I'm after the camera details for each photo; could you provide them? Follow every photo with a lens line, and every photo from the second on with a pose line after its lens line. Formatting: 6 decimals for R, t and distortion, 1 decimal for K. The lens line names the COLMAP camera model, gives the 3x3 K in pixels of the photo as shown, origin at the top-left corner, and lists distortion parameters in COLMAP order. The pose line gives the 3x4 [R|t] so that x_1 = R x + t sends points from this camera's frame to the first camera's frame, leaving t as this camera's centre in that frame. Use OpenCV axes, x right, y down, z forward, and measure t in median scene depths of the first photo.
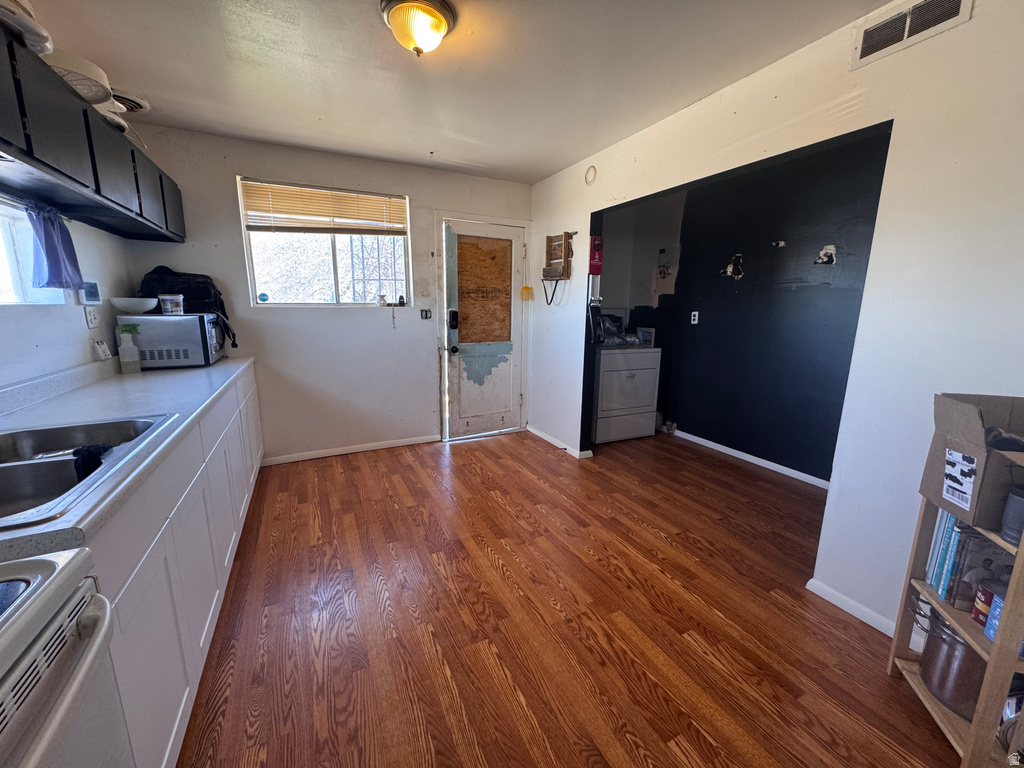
lens RADIAL K [[405.9, 0, 504.2], [0, 405.9, 388.8], [0, 0, 1]] dist [-0.001705, -0.000011]
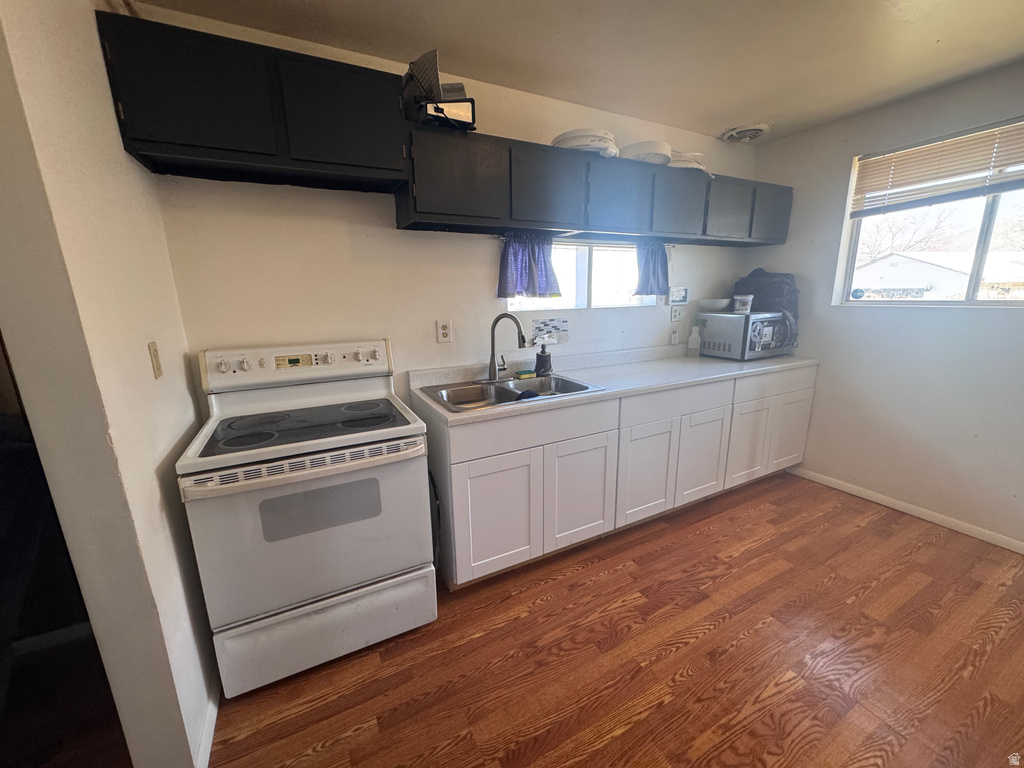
lens RADIAL K [[405.9, 0, 510.7], [0, 405.9, 380.6], [0, 0, 1]] dist [-0.001705, -0.000011]
pose [[0.022456, 0.194994, -0.980547, 0.341080], [-0.182454, 0.965122, 0.187748, -0.098451], [0.982958, 0.174688, 0.057250, 0.346785]]
